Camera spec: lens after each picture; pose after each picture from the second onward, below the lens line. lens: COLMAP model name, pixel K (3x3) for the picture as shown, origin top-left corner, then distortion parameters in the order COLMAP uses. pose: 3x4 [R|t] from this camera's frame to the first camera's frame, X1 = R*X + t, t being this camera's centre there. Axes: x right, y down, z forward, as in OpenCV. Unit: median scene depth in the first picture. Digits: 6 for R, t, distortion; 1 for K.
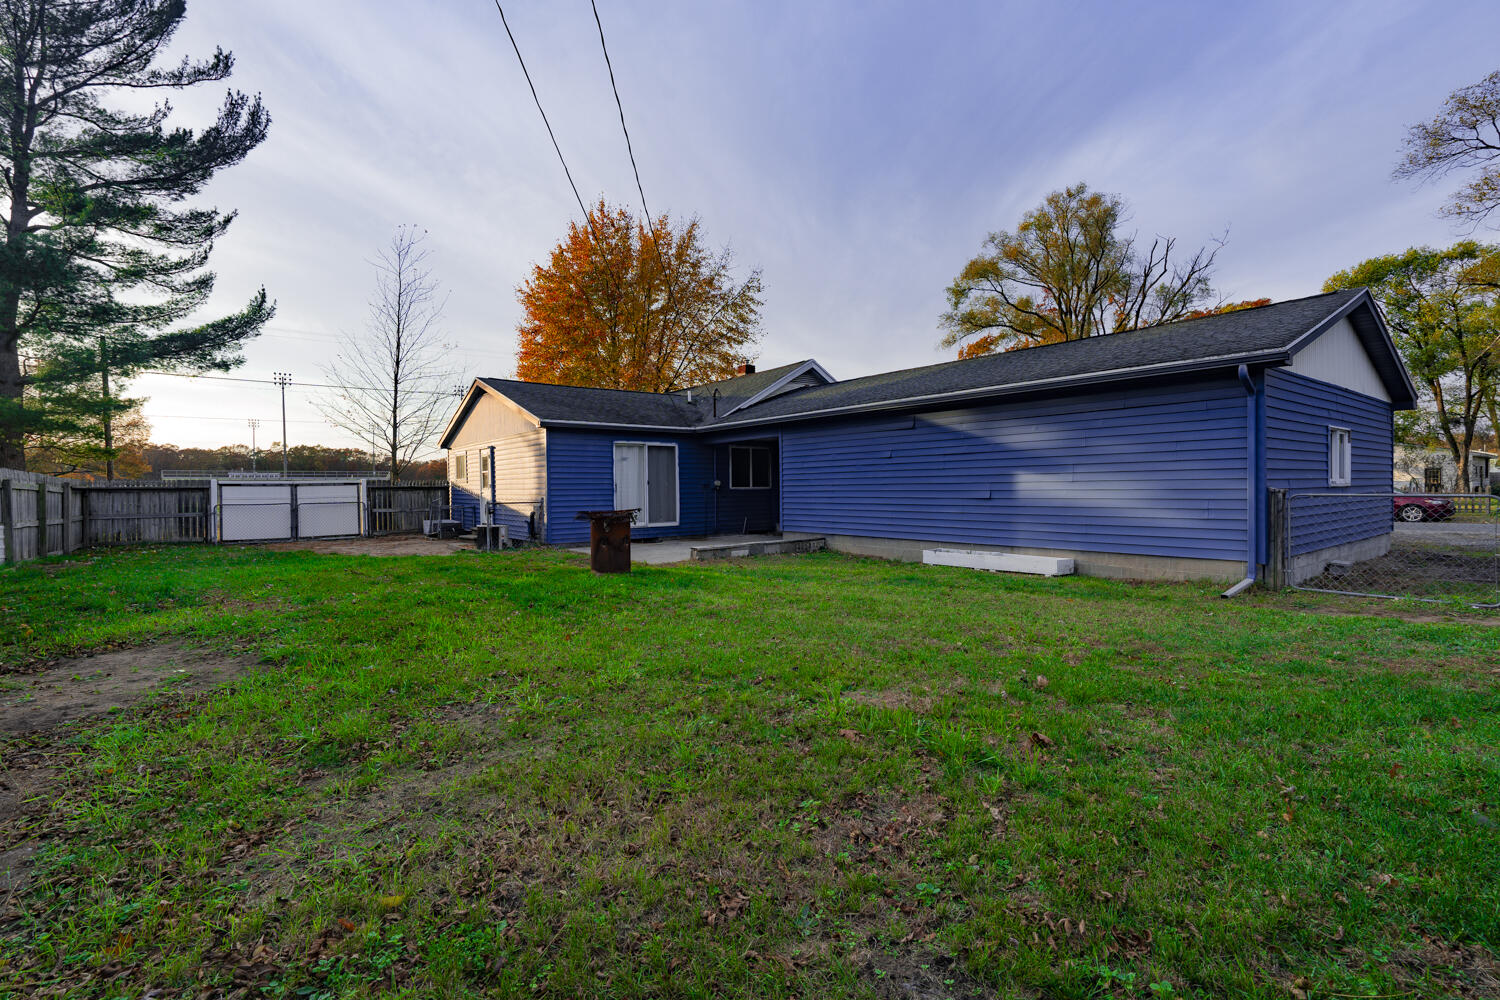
lens RADIAL K [[691.7, 0, 756.1], [0, 691.7, 495.3], [0, 0, 1]] dist [-0.000632, -0.000055]
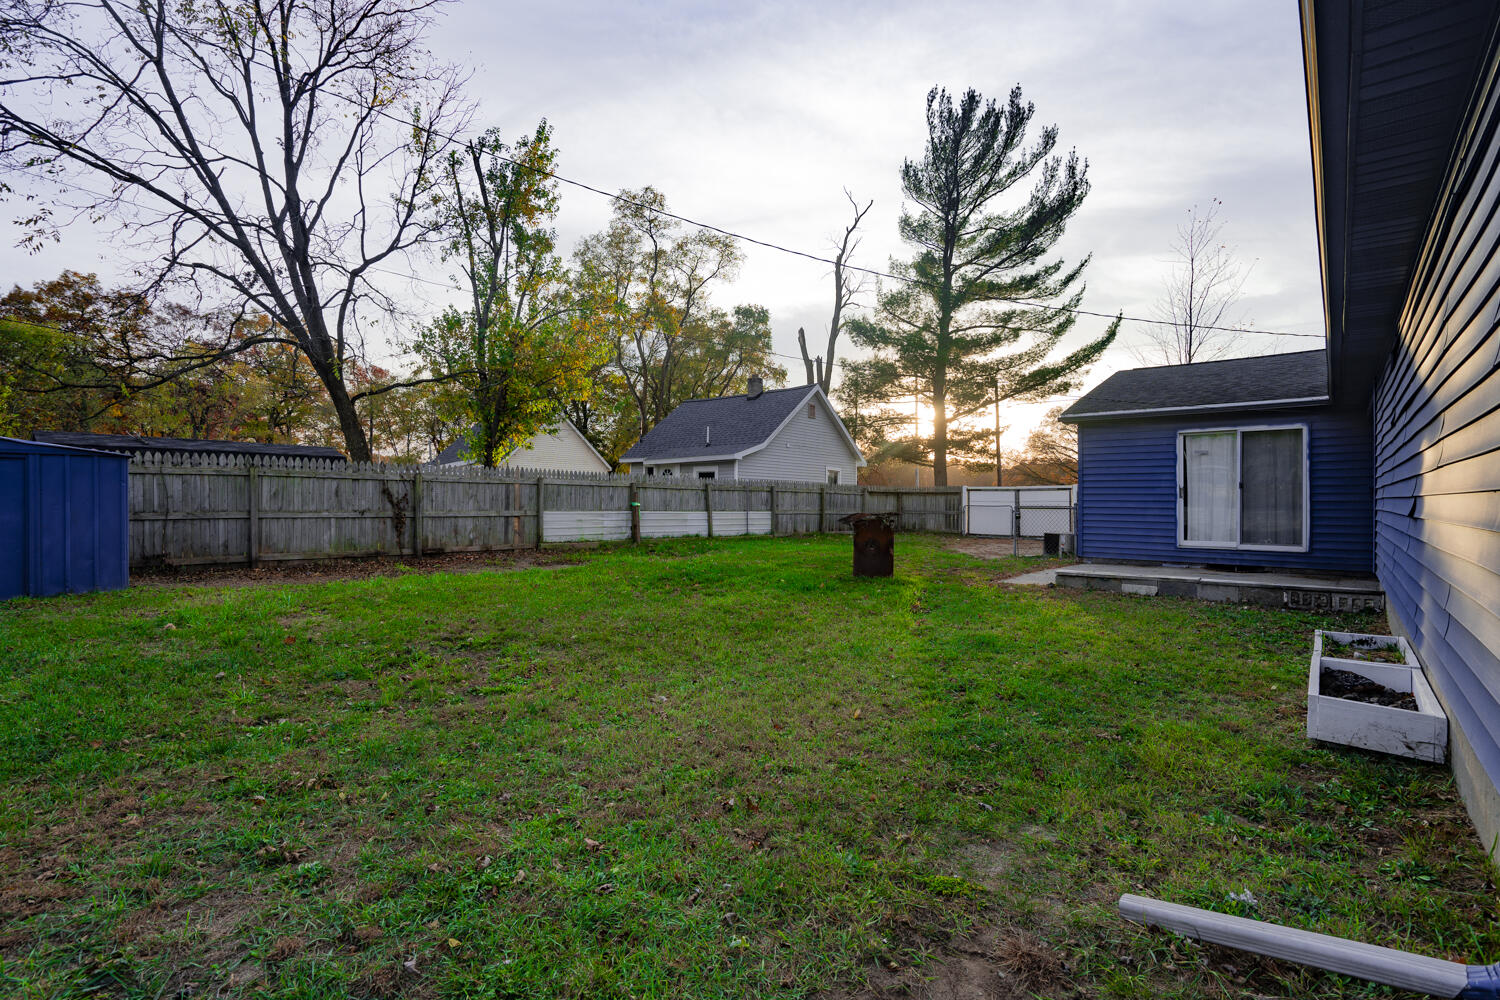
lens RADIAL K [[691.7, 0, 756.1], [0, 691.7, 495.3], [0, 0, 1]] dist [-0.000632, -0.000055]
pose [[0.192112, 0.006313, -0.981353, 0.410860], [-0.017547, 0.999842, 0.002997, -0.001644], [0.981216, 0.016644, 0.192192, 0.374278]]
